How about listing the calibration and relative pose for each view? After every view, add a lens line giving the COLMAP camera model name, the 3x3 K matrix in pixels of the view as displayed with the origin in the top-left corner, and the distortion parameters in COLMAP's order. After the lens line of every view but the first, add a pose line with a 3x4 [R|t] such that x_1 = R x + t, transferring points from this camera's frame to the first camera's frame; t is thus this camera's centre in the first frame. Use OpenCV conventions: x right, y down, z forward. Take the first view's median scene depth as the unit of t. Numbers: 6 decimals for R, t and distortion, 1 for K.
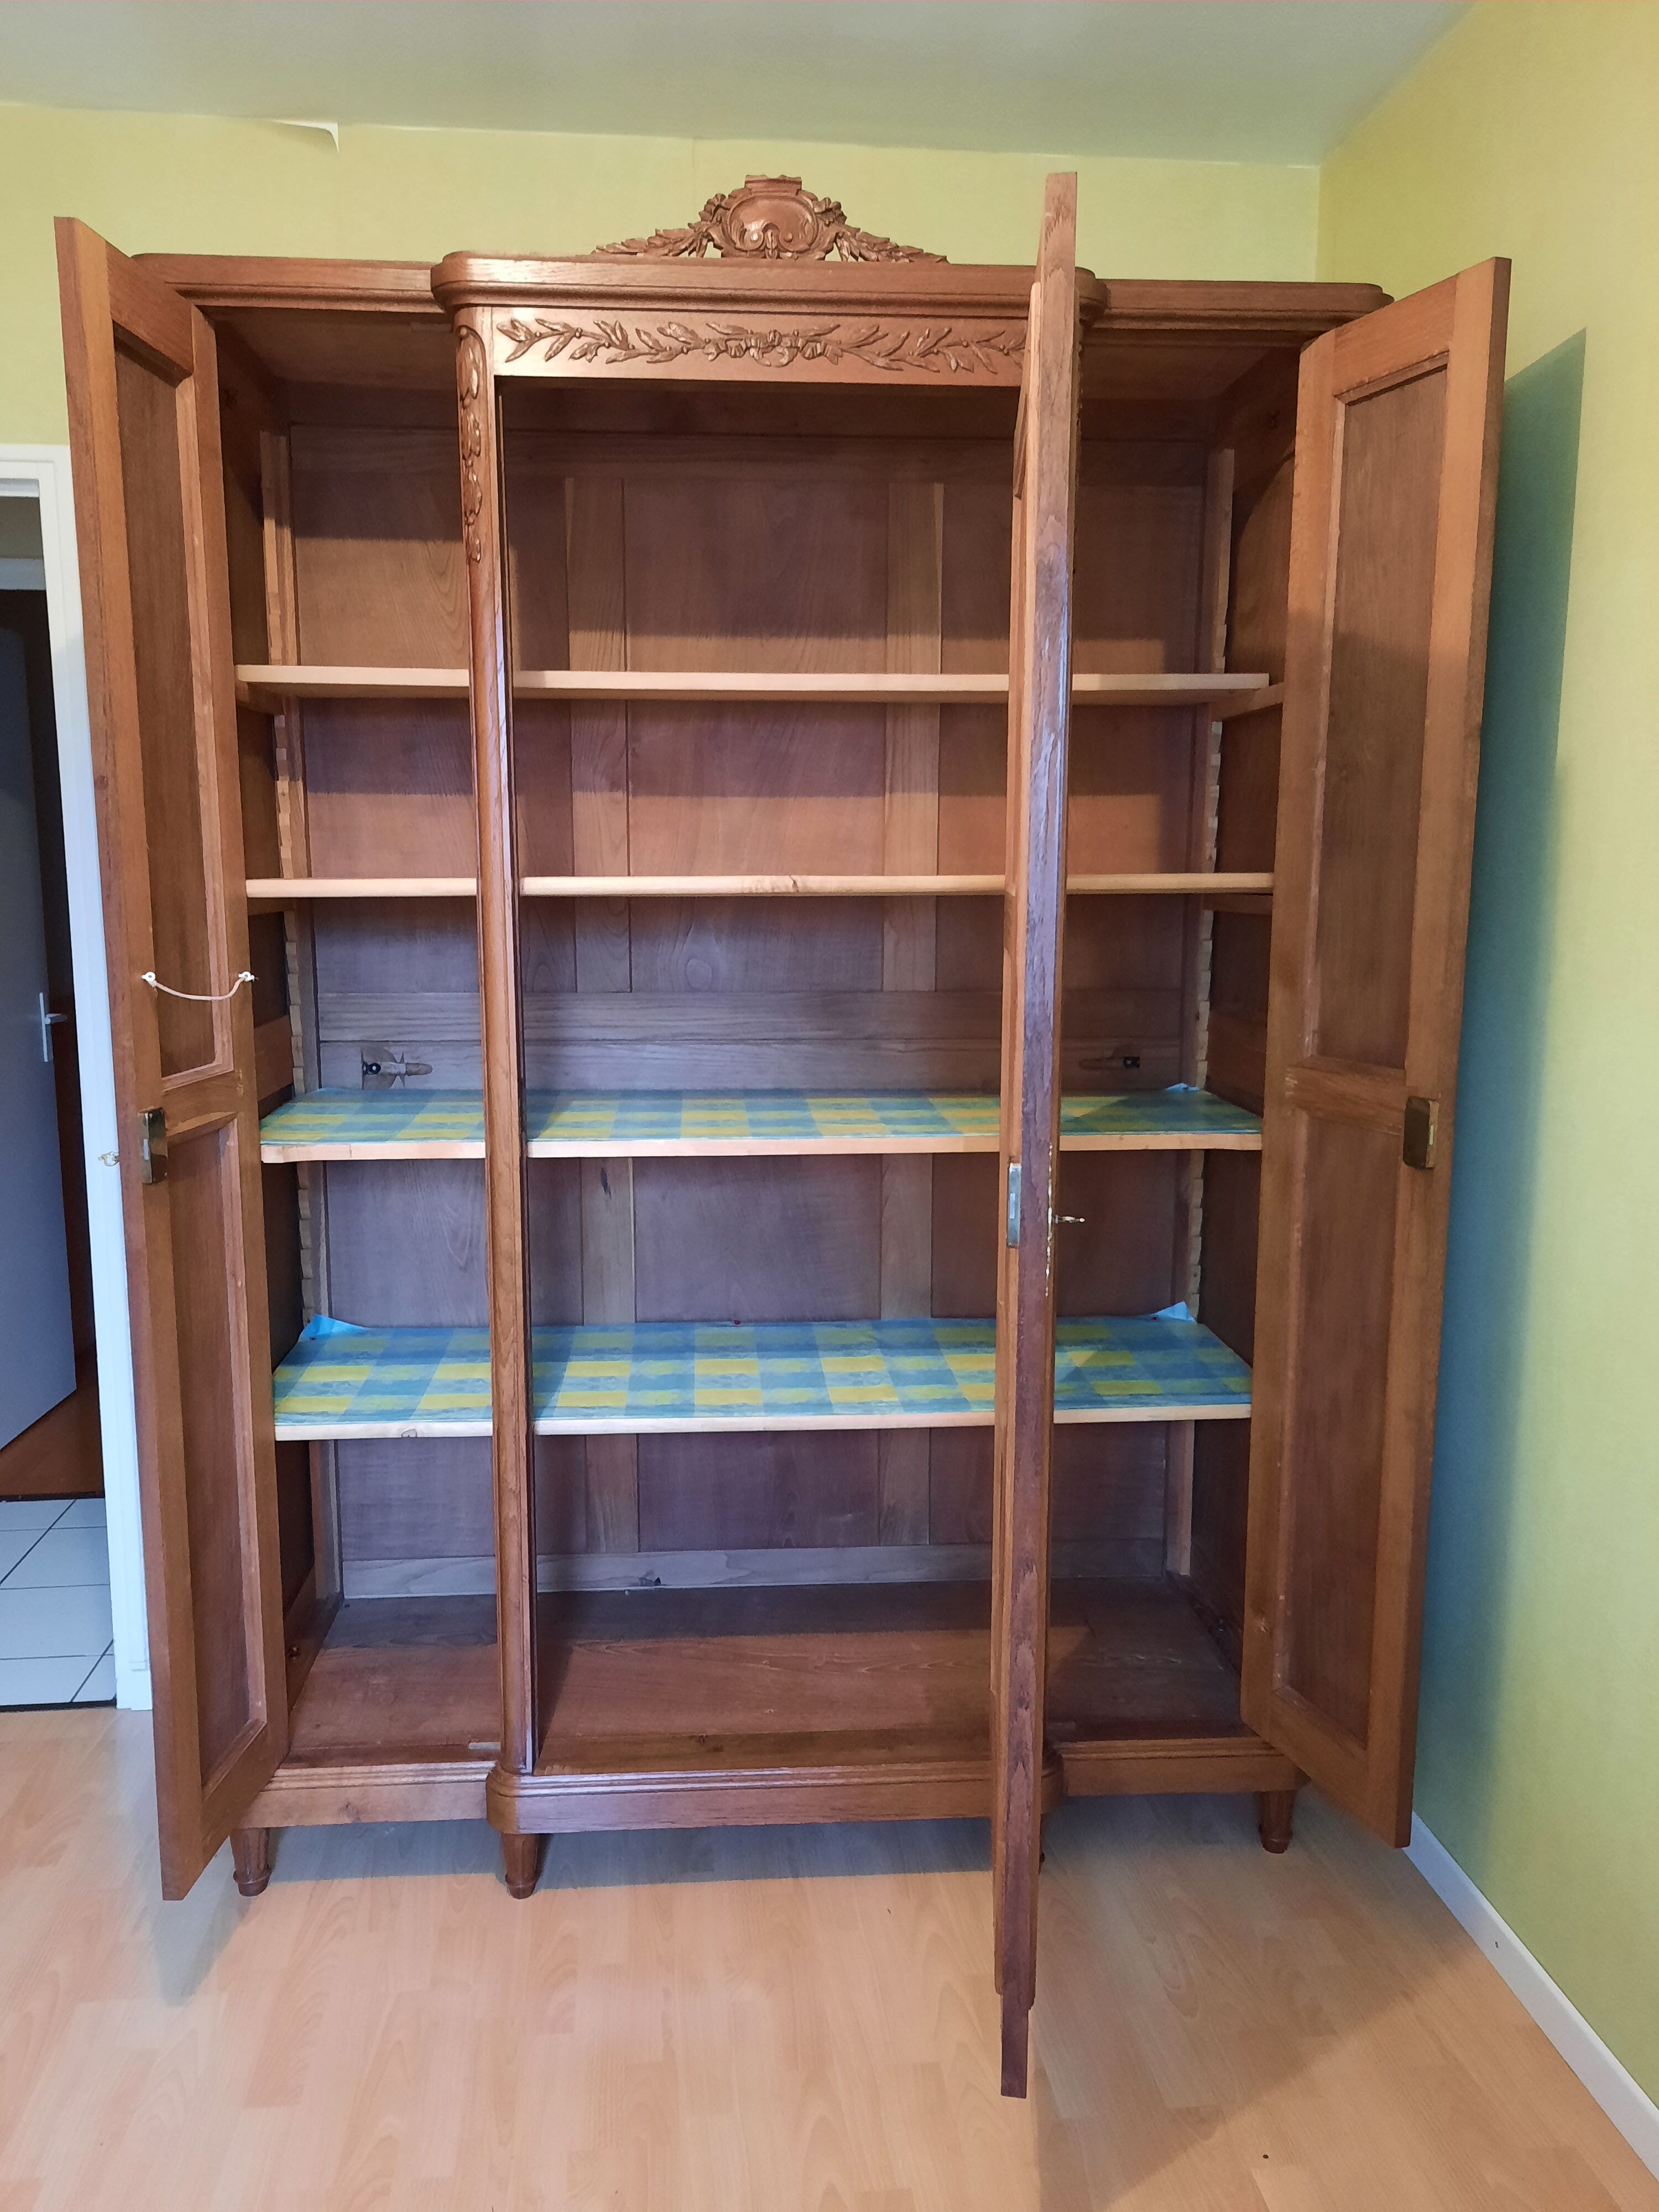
lens RADIAL K [[1588.3, 0, 813.2], [0, 1588.3, 1108.0], [0, 0, 1]] dist [0.028609, 0.000714]
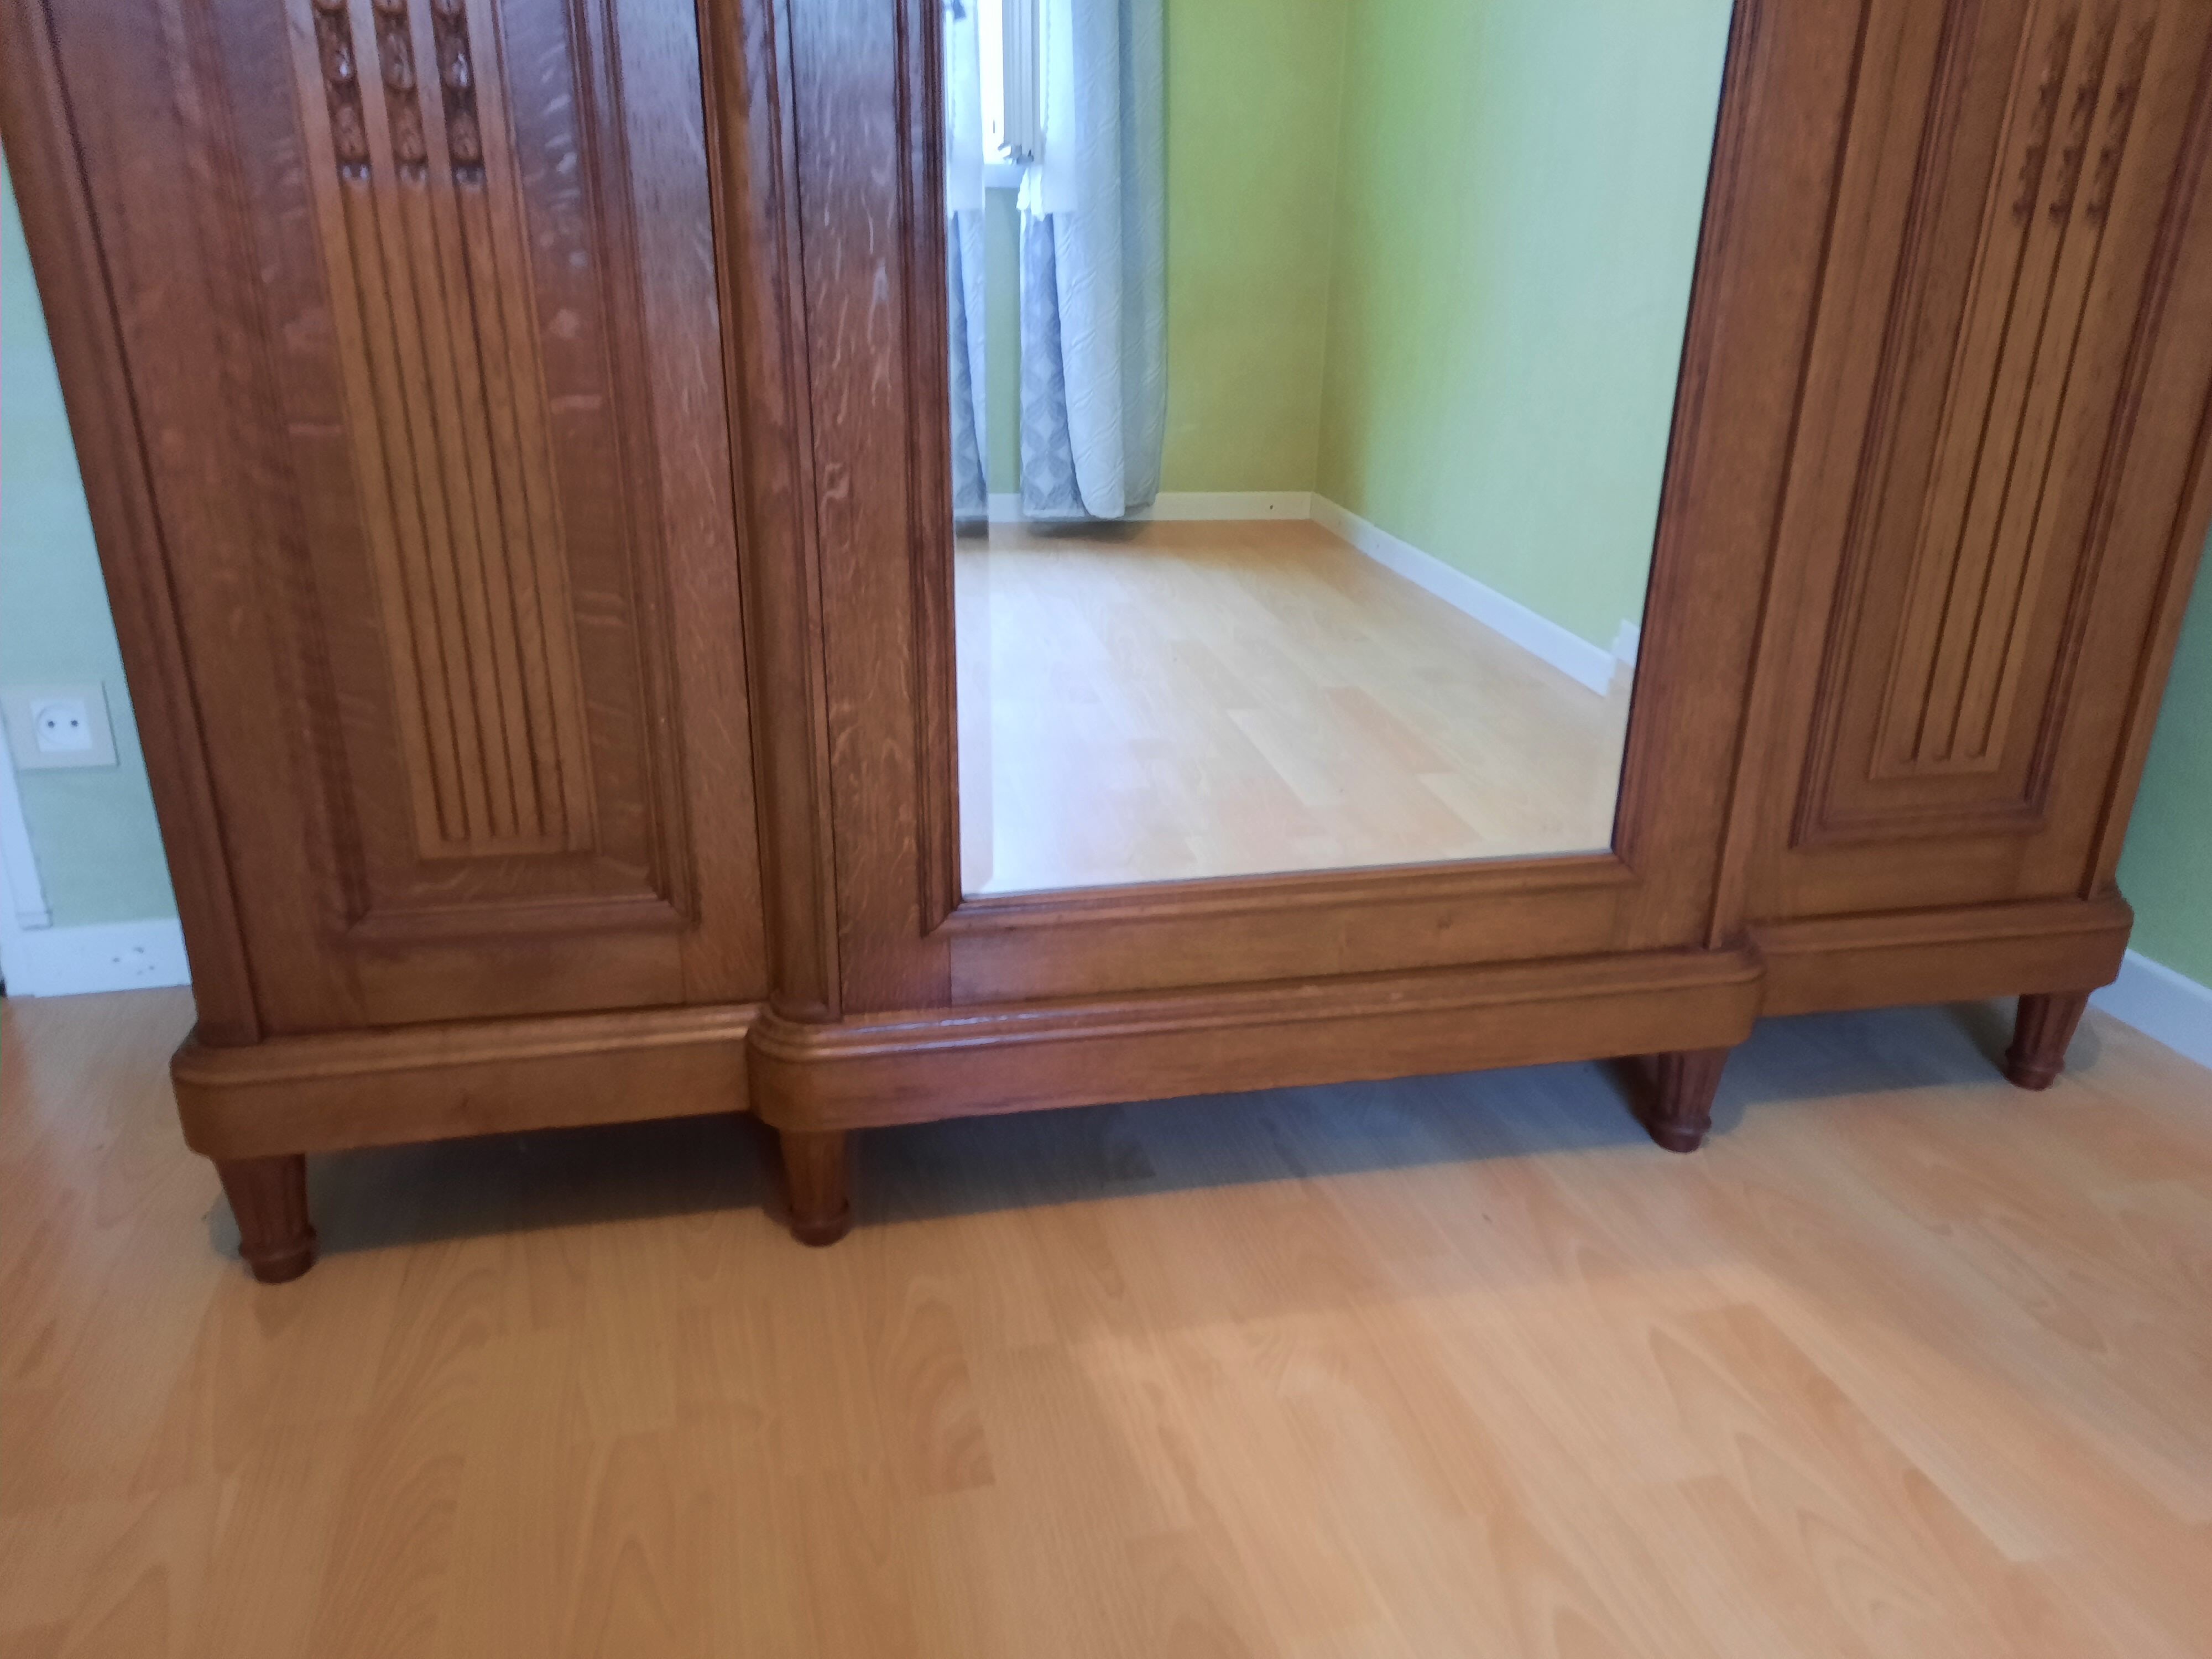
lens RADIAL K [[1588.3, 0, 1108.1], [0, 1588.3, 819.1], [0, 0, 1]] dist [0.028609, 0.000714]
pose [[0.990015, -0.040167, 0.135120, -0.155960], [0.011607, 0.978516, 0.205843, 0.248761], [-0.140485, -0.202219, 0.969212, 0.507046]]
